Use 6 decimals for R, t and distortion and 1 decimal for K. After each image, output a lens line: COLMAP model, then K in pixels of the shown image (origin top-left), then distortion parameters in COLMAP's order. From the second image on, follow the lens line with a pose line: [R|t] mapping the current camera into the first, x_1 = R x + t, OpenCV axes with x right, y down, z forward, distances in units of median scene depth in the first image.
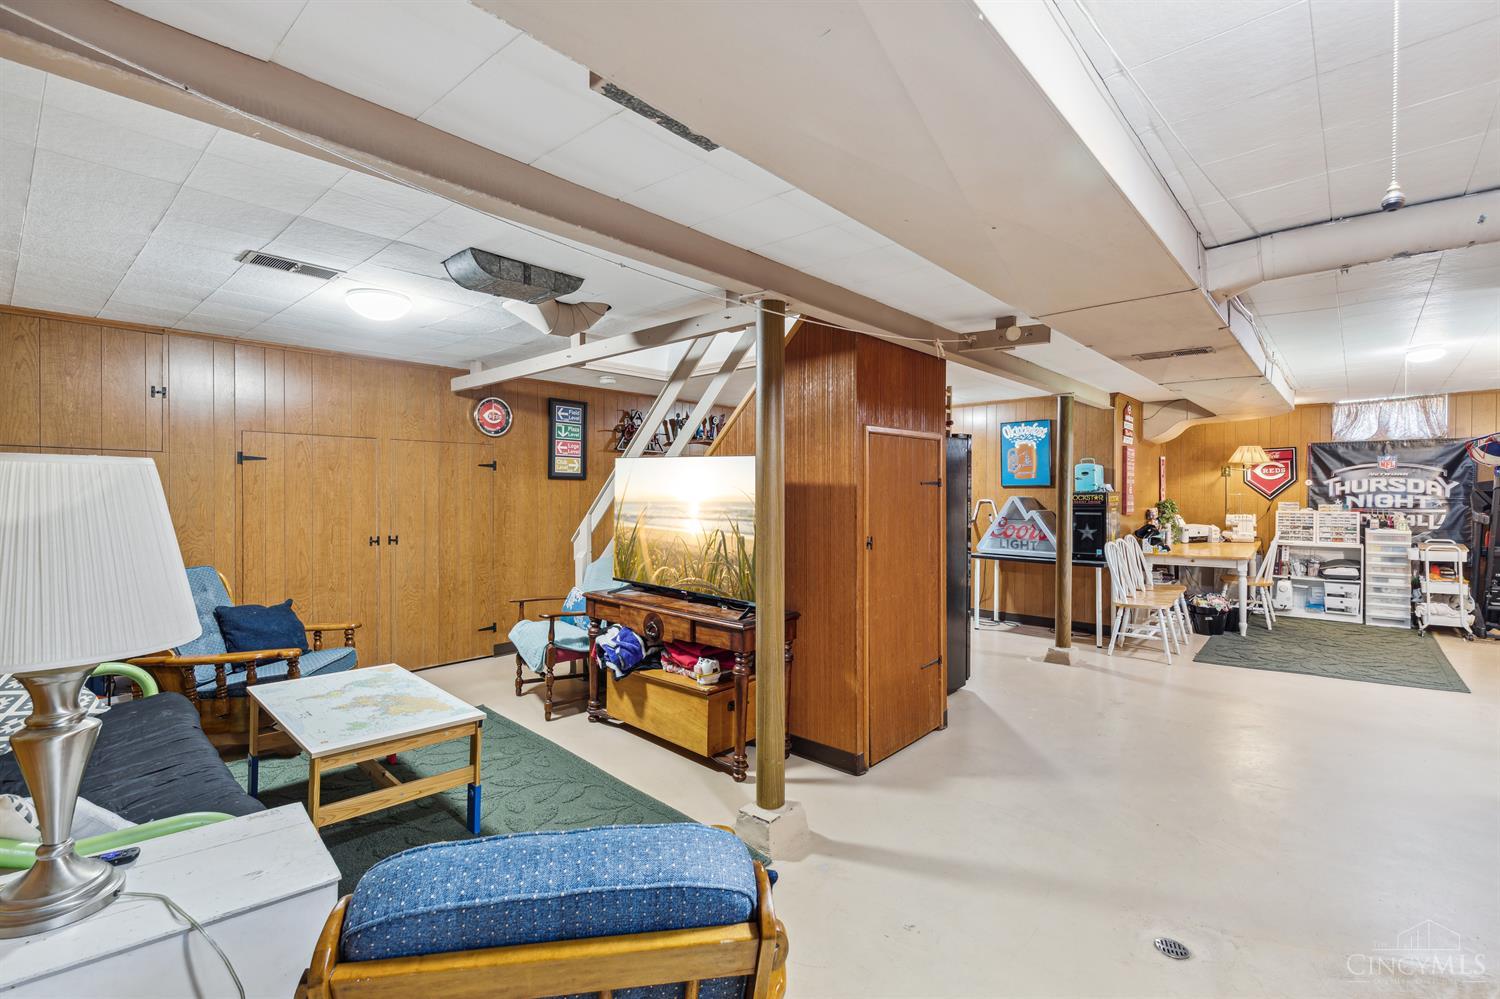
lens RADIAL K [[677.3, 0, 743.6], [0, 677.3, 493.5], [0, 0, 1]] dist [0.006961, -0.000889]
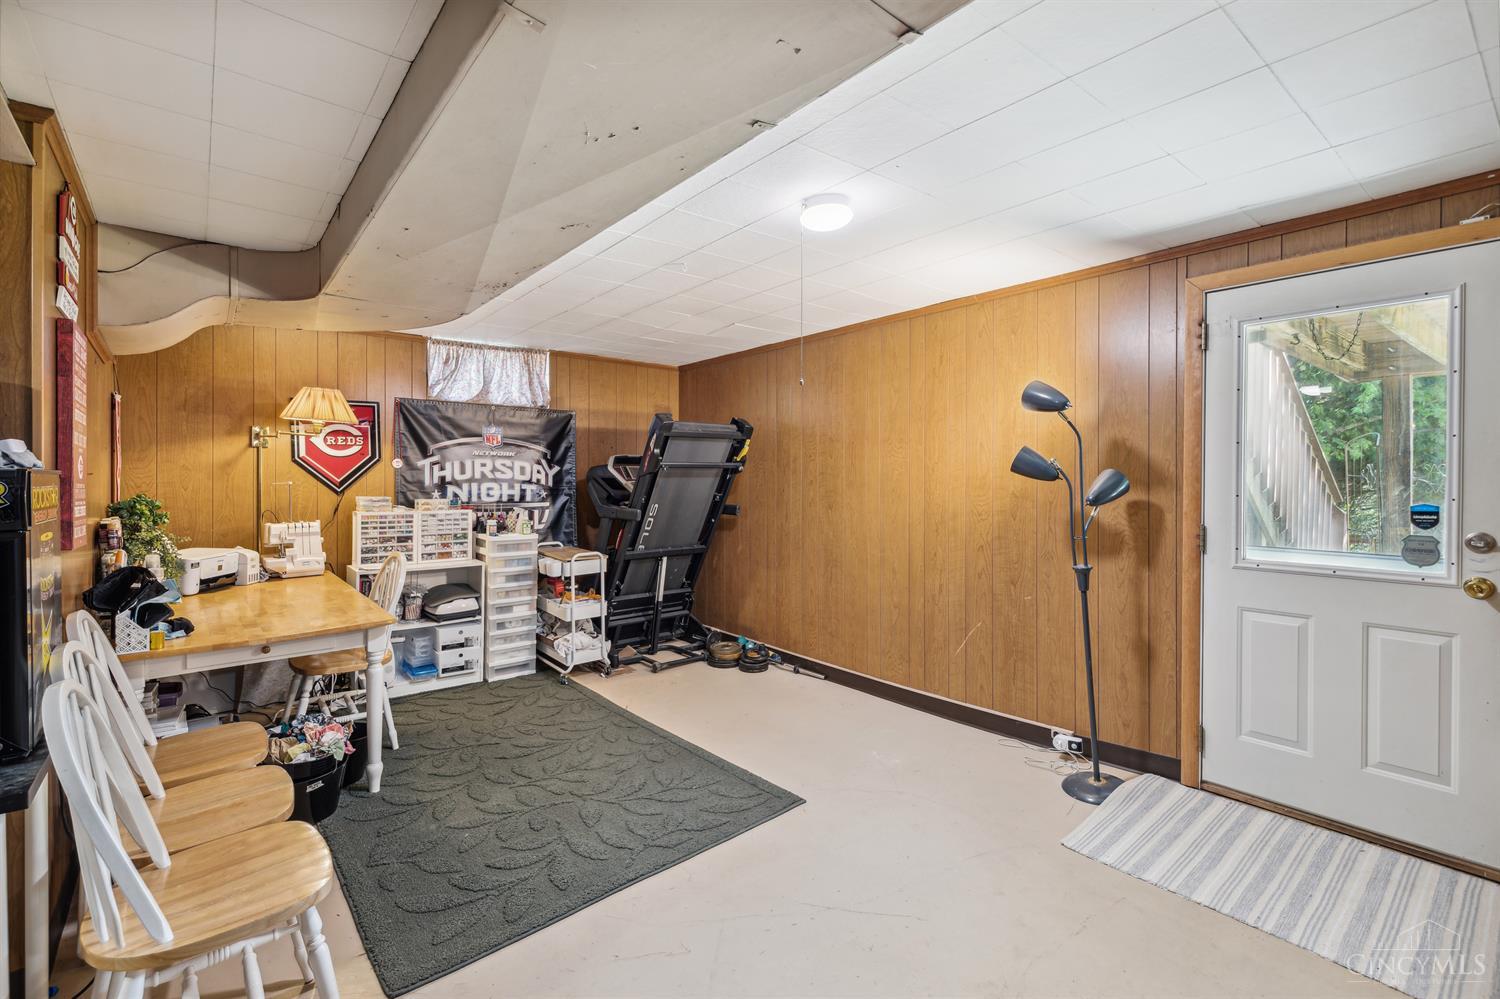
lens RADIAL K [[677.3, 0, 742.3], [0, 677.3, 487.6], [0, 0, 1]] dist [0.006961, -0.000889]
pose [[0.163119, -0.007918, 0.986575, 0.302546], [0.002476, 0.999968, 0.007616, 0.001668], [-0.986603, 0.001200, 0.163133, 0.631107]]
